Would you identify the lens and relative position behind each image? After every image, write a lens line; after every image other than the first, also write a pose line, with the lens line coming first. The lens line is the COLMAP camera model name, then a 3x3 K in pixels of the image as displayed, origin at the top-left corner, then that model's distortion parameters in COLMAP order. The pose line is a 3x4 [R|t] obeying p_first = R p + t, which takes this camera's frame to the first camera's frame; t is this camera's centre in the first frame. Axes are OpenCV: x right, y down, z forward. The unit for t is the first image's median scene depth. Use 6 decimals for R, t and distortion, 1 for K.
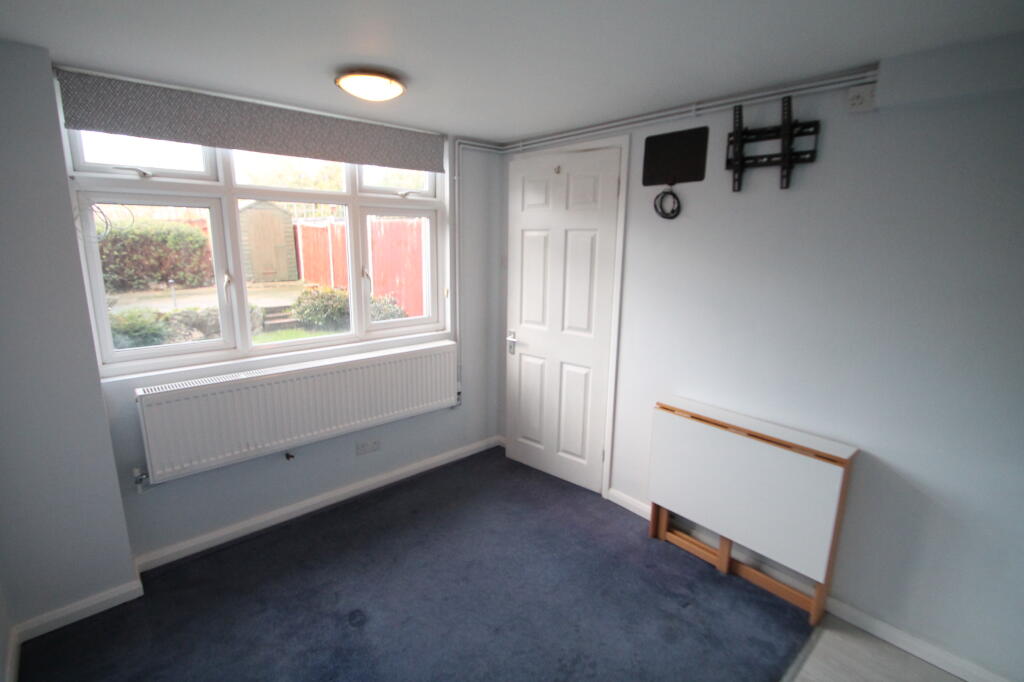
lens RADIAL K [[484.8, 0, 508.8], [0, 484.8, 340.2], [0, 0, 1]] dist [0.000269, -0.000670]
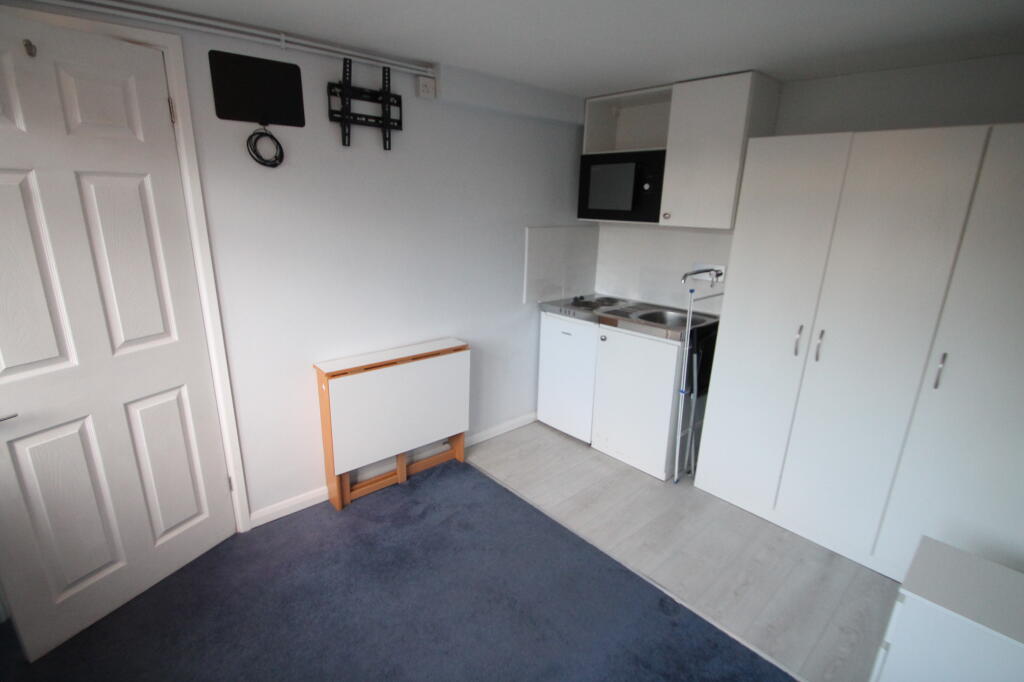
lens RADIAL K [[484.8, 0, 508.8], [0, 484.8, 340.2], [0, 0, 1]] dist [0.000269, -0.000670]
pose [[-0.012398, -0.295117, 0.955381, -0.564617], [0.181601, 0.938900, 0.292383, -0.139036], [-0.983294, 0.177123, 0.041953, 0.610761]]
